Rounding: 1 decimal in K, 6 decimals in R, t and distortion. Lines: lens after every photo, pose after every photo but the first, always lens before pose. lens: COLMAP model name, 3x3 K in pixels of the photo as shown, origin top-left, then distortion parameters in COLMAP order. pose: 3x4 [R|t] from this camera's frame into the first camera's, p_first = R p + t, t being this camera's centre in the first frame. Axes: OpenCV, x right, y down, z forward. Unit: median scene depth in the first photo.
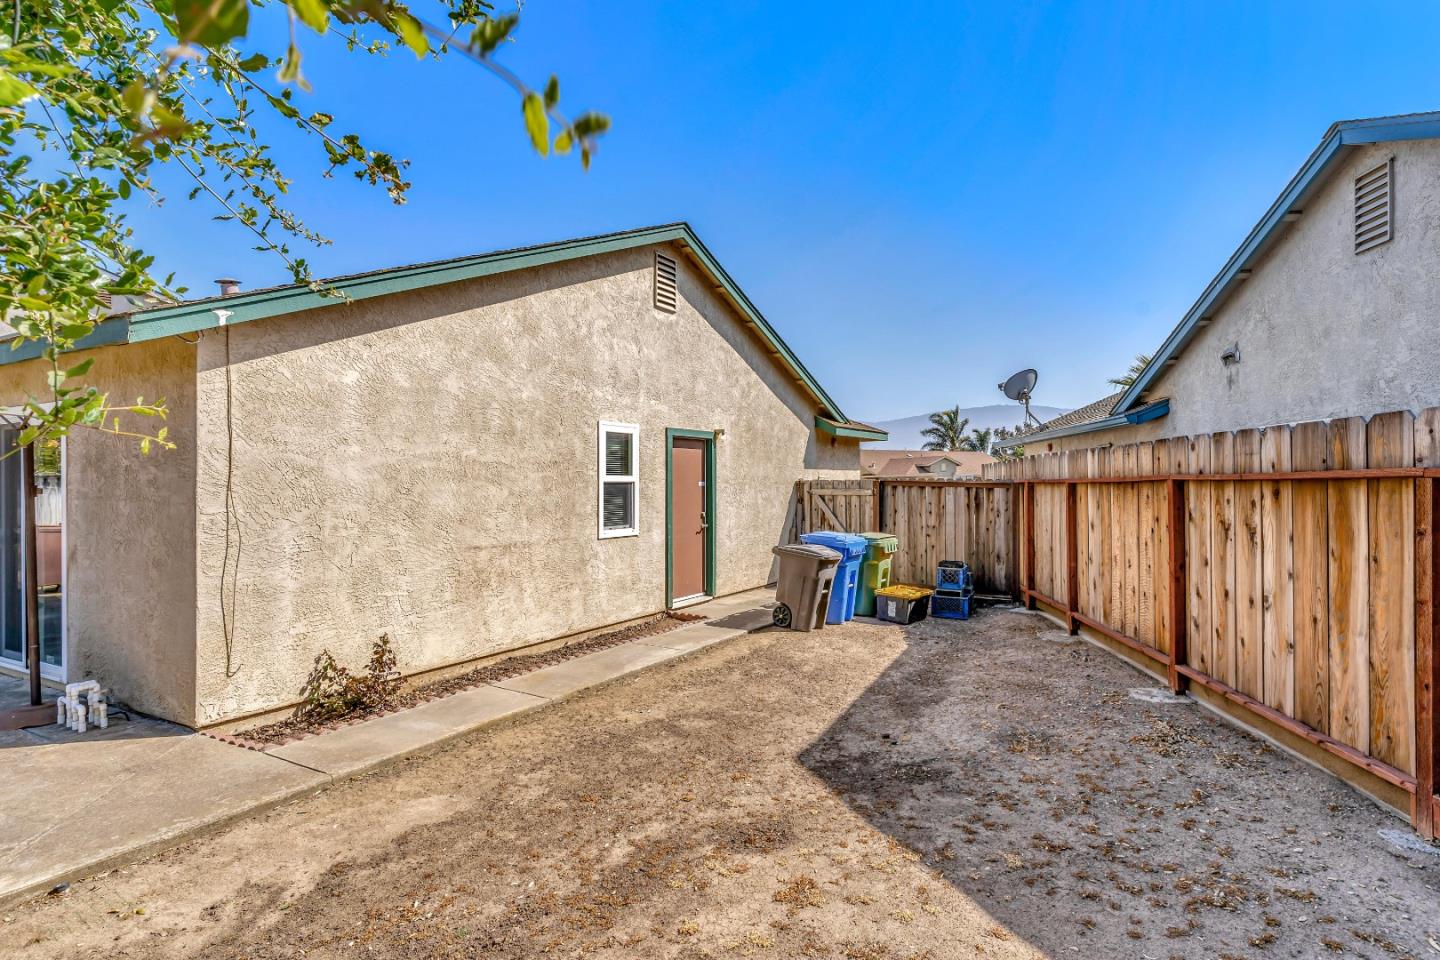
lens RADIAL K [[730.4, 0, 806.1], [0, 730.4, 484.6], [0, 0, 1]] dist [0.003895, 0.001050]
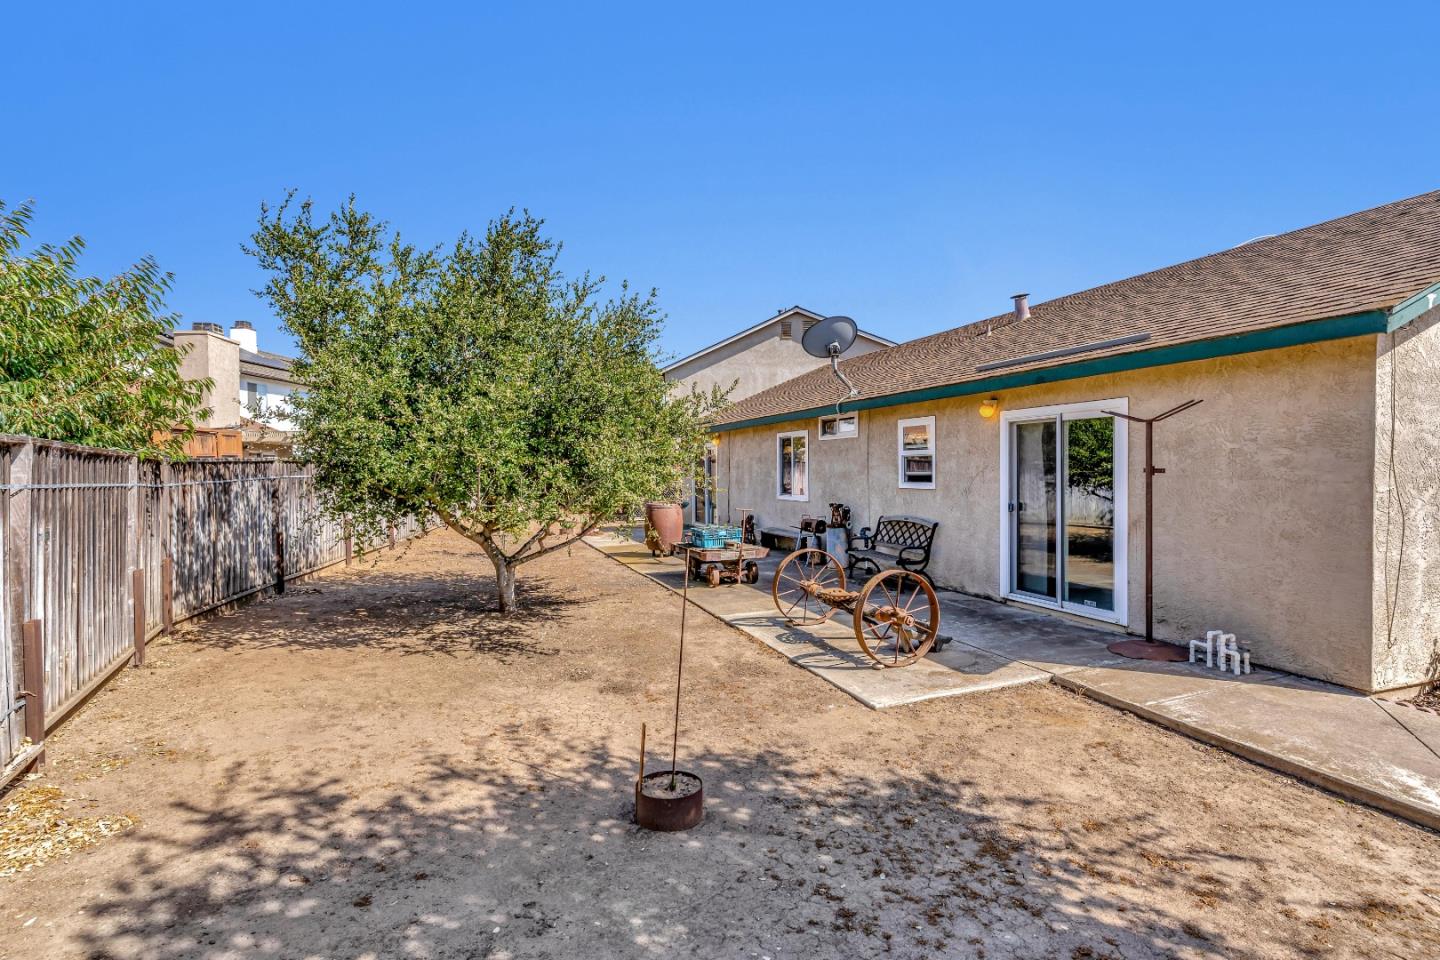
lens RADIAL K [[691.9, 0, 738.7], [0, 691.9, 467.1], [0, 0, 1]] dist [0.003487, -0.000432]
pose [[0.735879, -0.003497, -0.677104, -0.733064], [0.006229, 0.999979, 0.001605, -0.002479], [0.677084, -0.005399, 0.735886, -0.324280]]
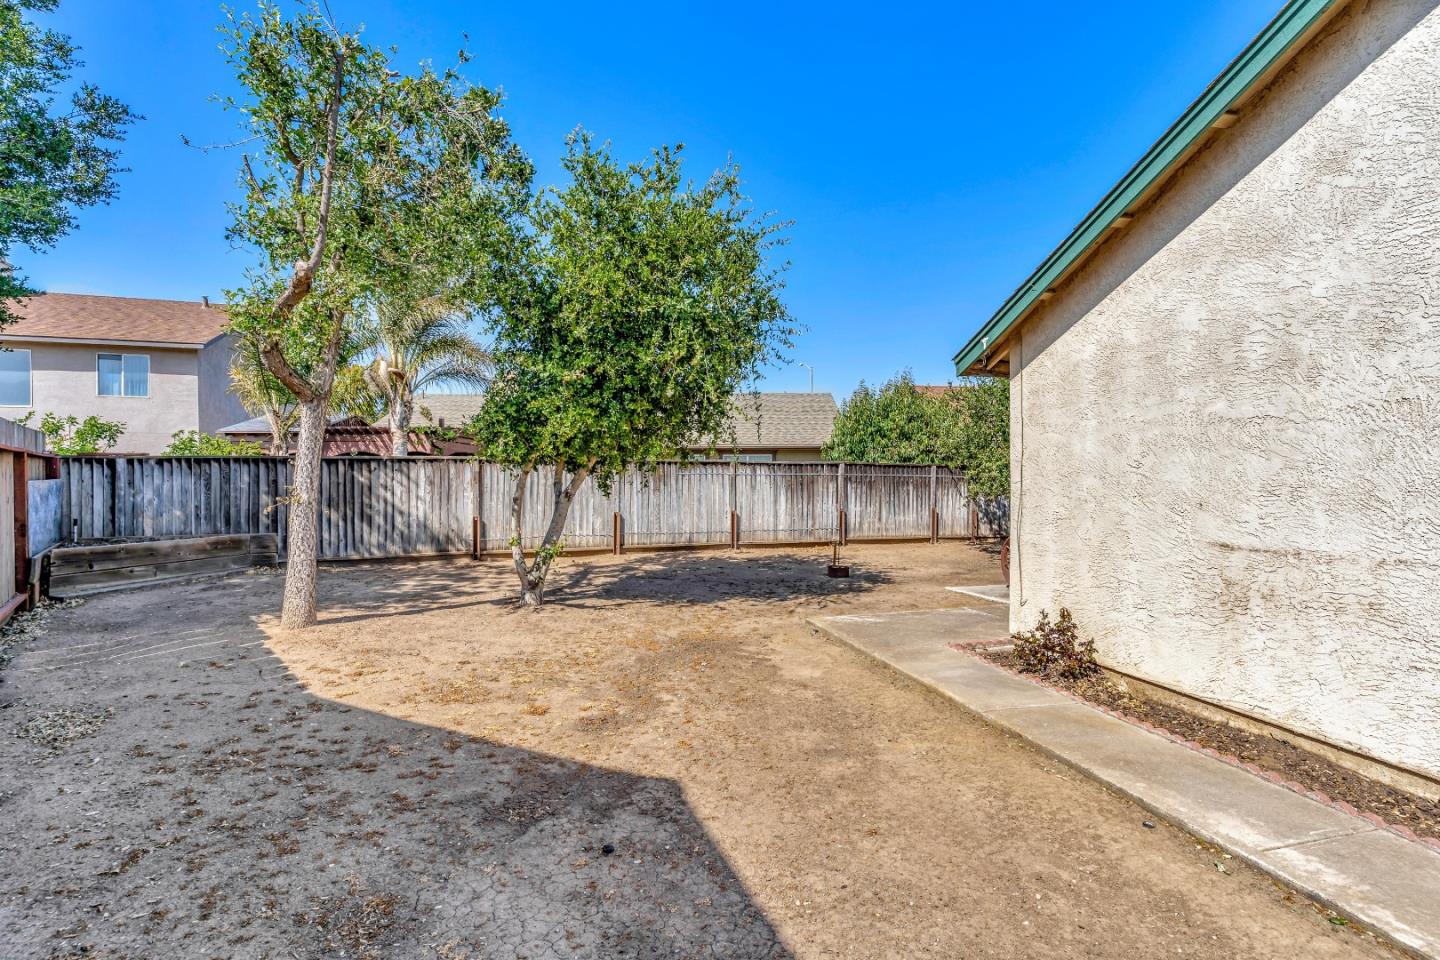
lens RADIAL K [[691.9, 0, 714.3], [0, 691.9, 487.4], [0, 0, 1]] dist [0.003487, -0.000432]
pose [[-0.765329, 0.009423, -0.643571, 0.401795], [0.000739, 0.999905, 0.013762, 0.027641], [0.643639, 0.010057, -0.765263, 1.451927]]
